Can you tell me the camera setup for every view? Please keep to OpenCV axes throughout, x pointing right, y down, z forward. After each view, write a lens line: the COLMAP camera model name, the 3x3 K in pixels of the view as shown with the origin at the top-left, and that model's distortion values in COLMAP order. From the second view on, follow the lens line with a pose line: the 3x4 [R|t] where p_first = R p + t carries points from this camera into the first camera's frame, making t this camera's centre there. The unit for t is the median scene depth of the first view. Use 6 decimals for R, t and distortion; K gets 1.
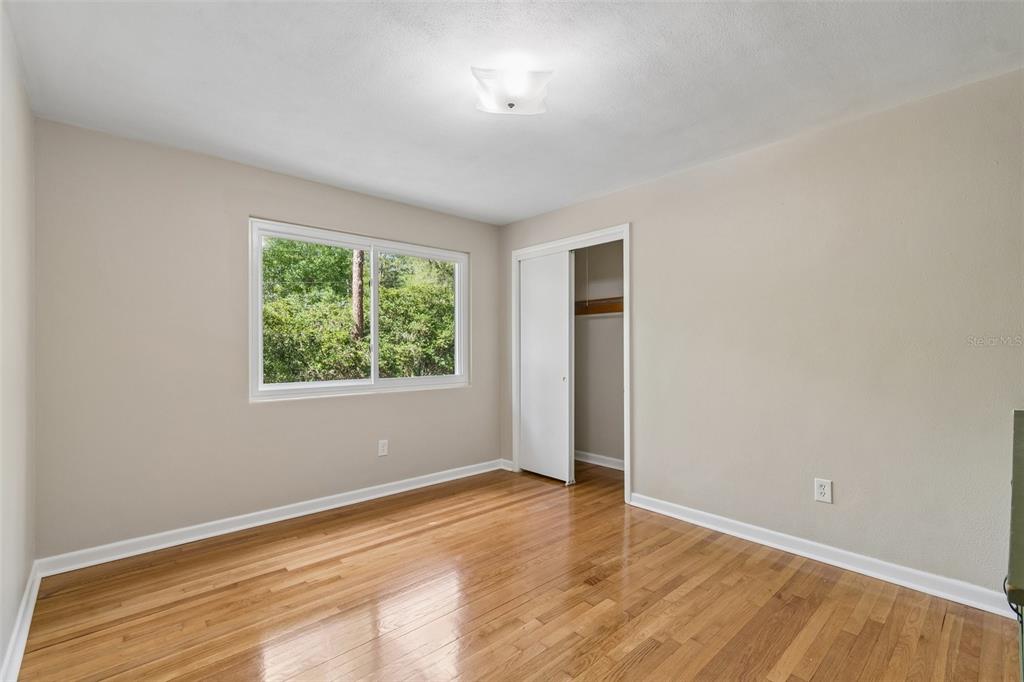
lens RADIAL K [[453.7, 0, 514.7], [0, 453.7, 340.2], [0, 0, 1]] dist [-0.001437, -0.000040]
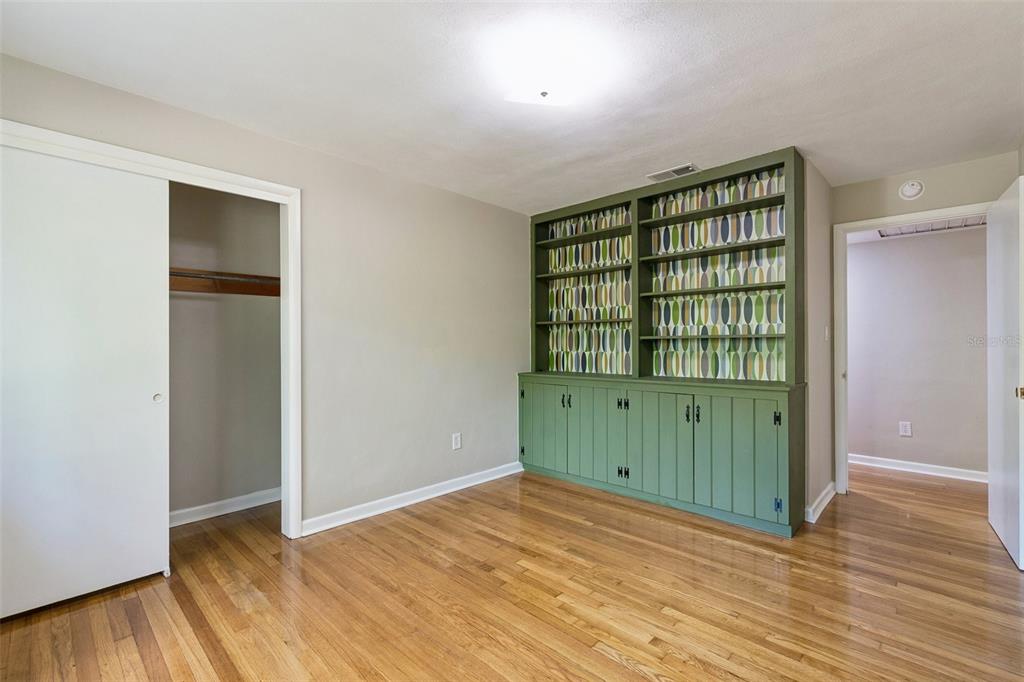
lens RADIAL K [[453.7, 0, 515.2], [0, 453.7, 344.4], [0, 0, 1]] dist [-0.001437, -0.000040]
pose [[-0.062066, -0.003407, 0.998066, -0.752176], [-0.010157, 0.999945, 0.002781, 0.014962], [-0.998020, -0.009965, -0.062097, 0.872832]]
